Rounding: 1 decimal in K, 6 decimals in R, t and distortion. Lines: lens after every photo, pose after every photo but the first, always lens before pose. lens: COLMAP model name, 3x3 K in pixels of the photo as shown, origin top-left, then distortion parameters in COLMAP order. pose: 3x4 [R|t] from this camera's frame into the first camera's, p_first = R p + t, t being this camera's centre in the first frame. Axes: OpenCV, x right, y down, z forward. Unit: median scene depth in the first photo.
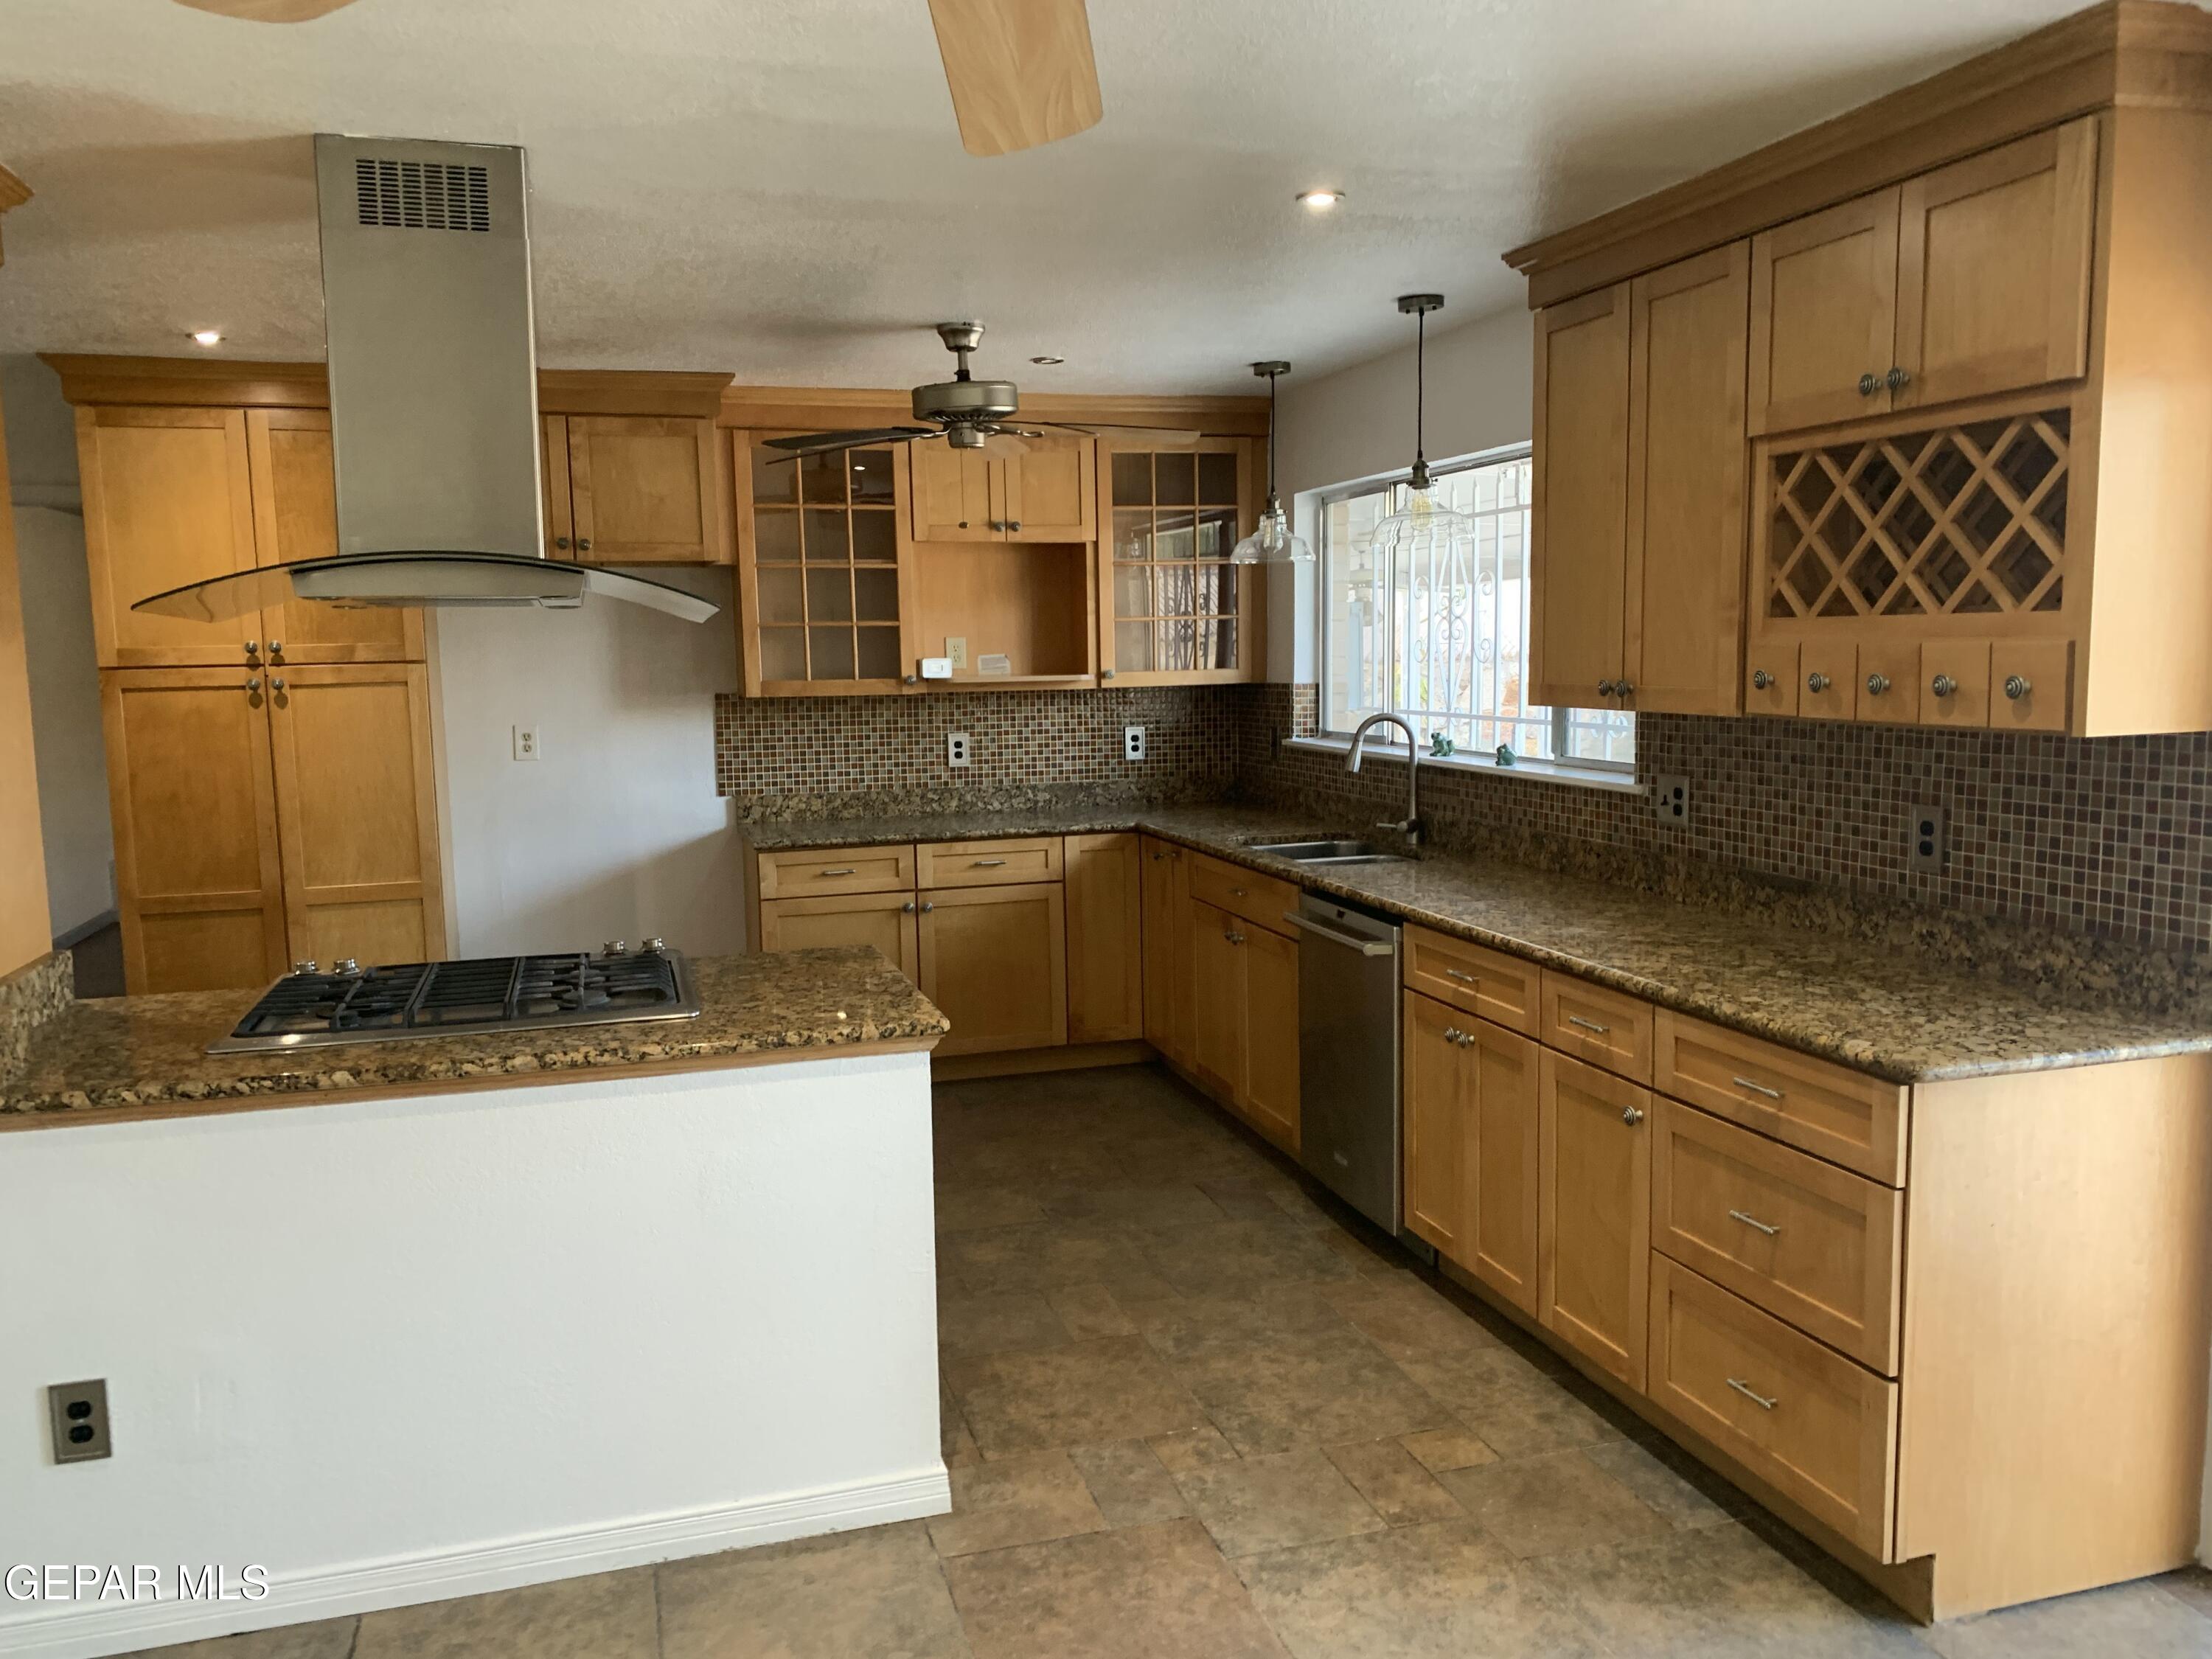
lens RADIAL K [[1692.8, 0, 1105.6], [0, 1692.8, 825.6], [0, 0, 1]] dist [0.045275, -0.019223]
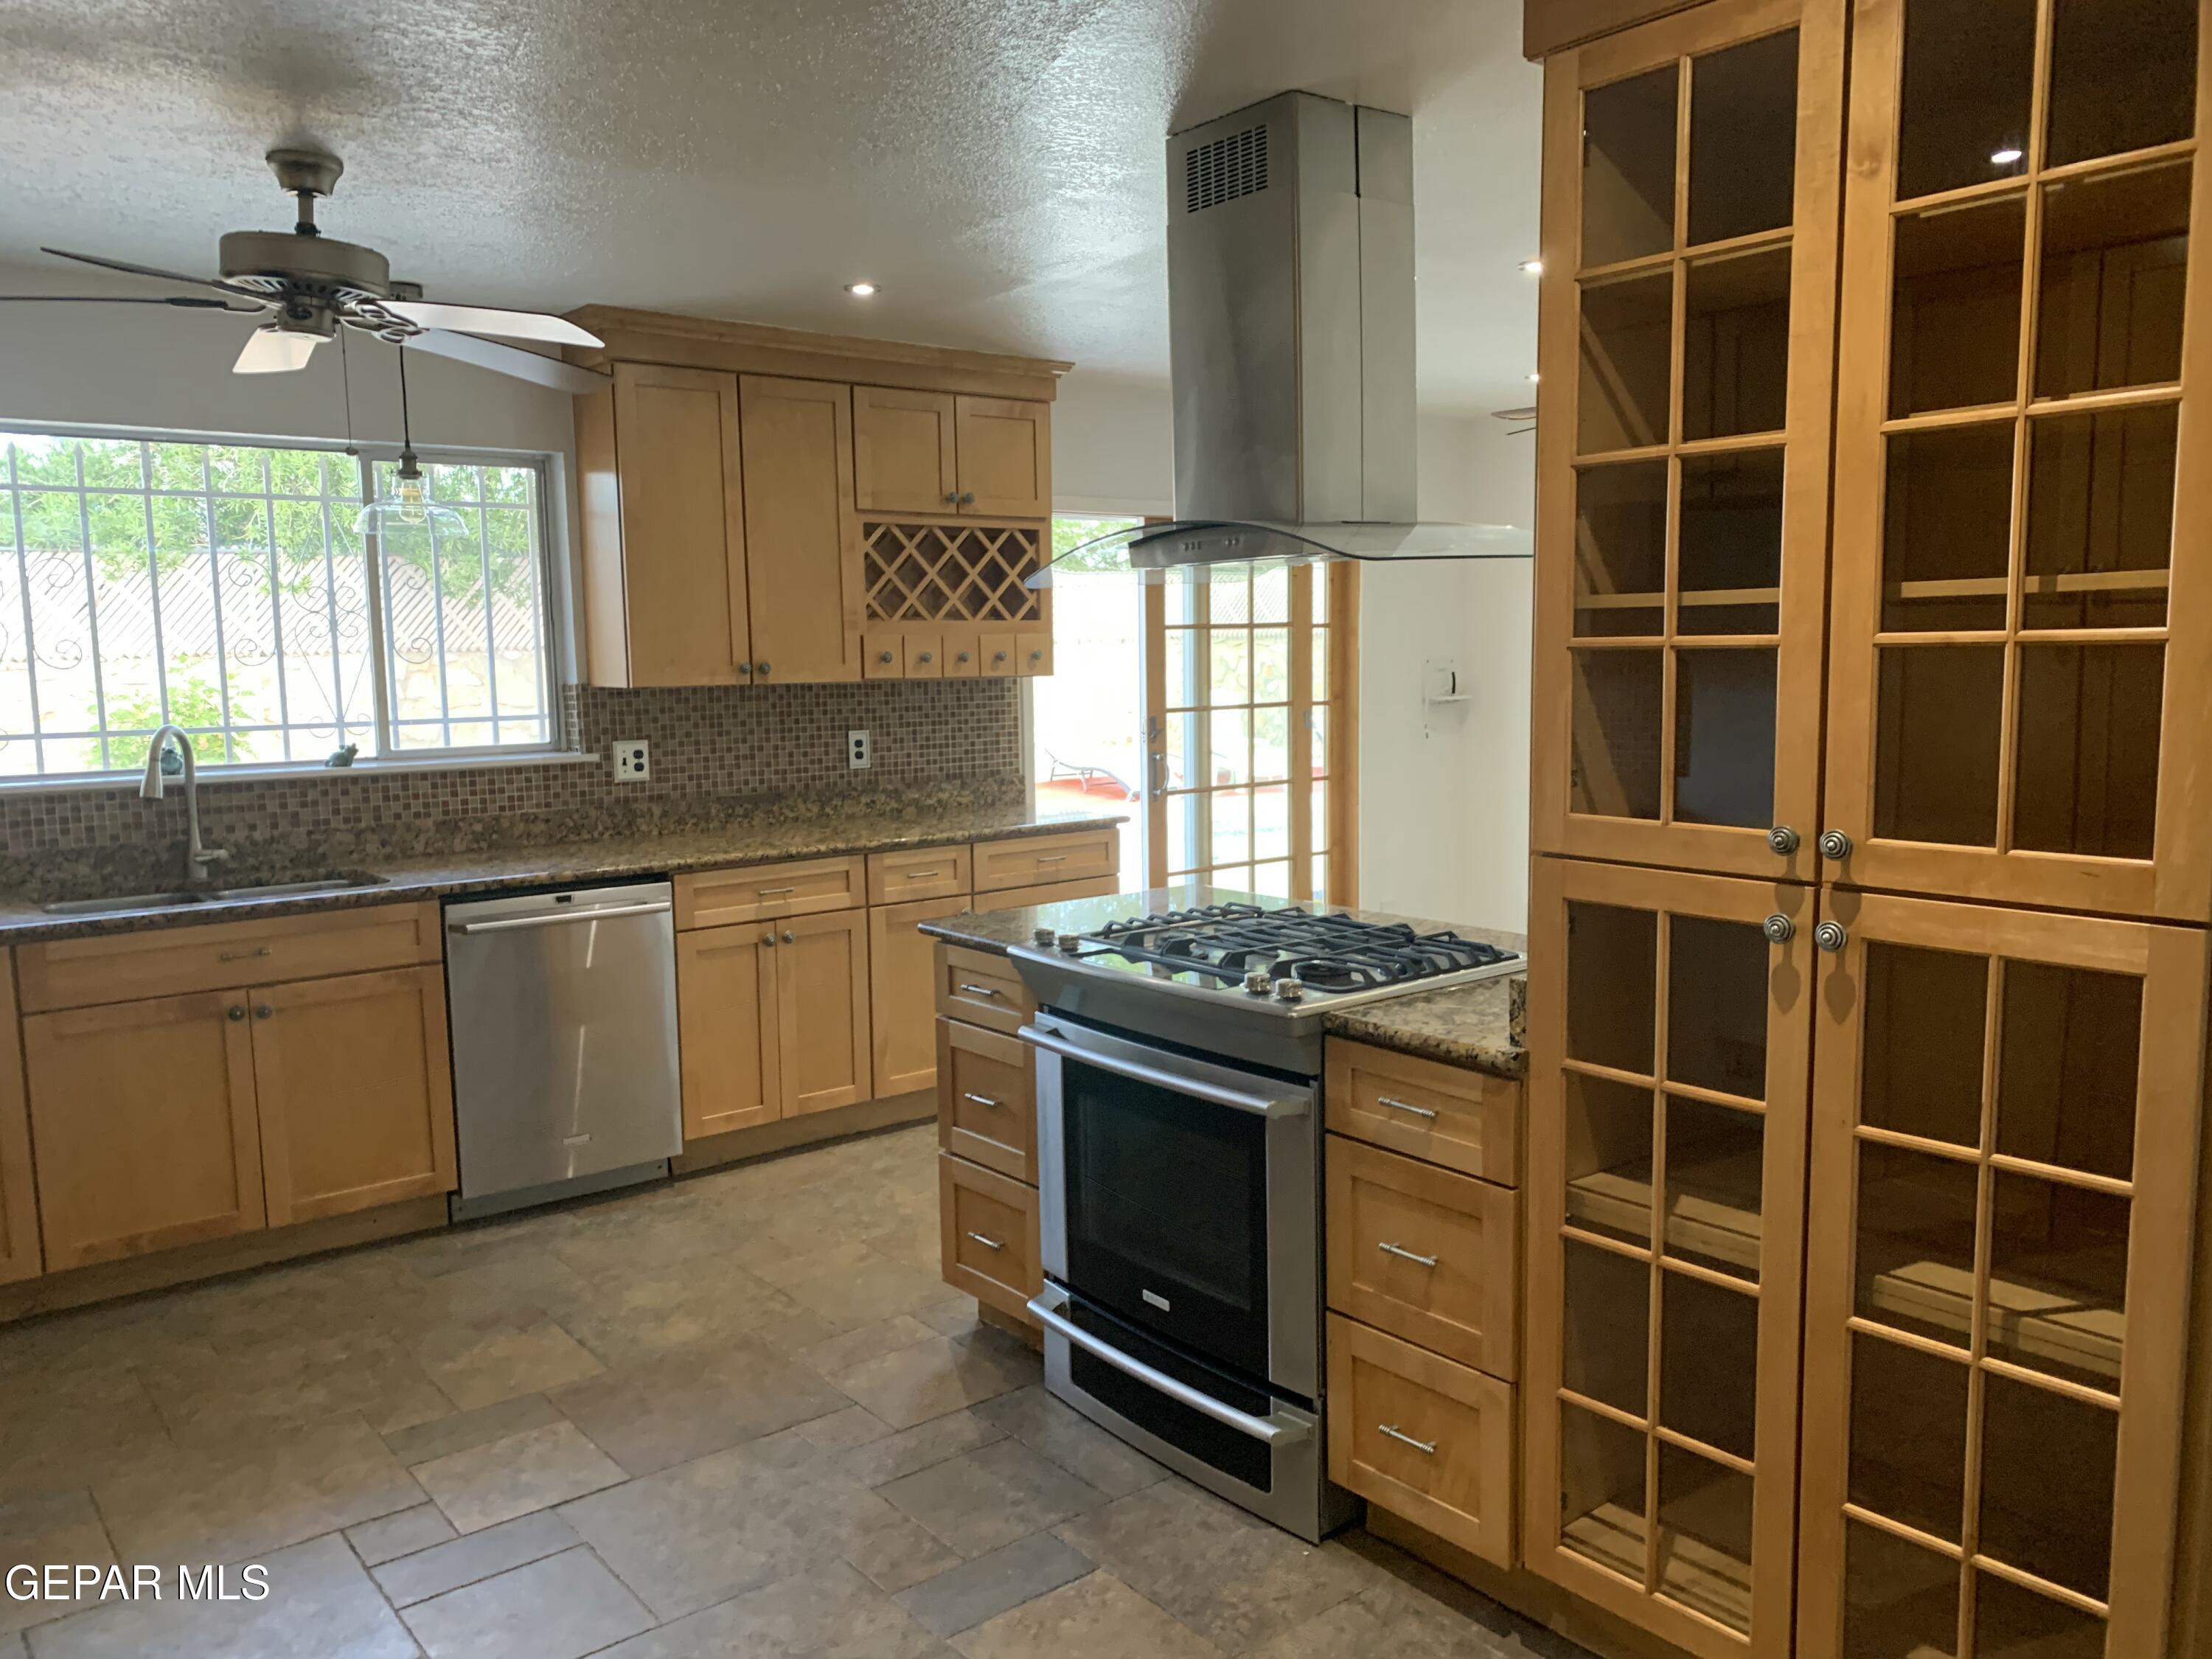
lens RADIAL K [[1692.8, 0, 1104.6], [0, 1692.8, 829.4], [0, 0, 1]] dist [0.045275, -0.019223]
pose [[-0.383919, -0.083316, 0.919600, -1.111418], [0.118117, 0.983308, 0.138399, -0.111372], [-0.915781, 0.161754, -0.367670, 1.291675]]
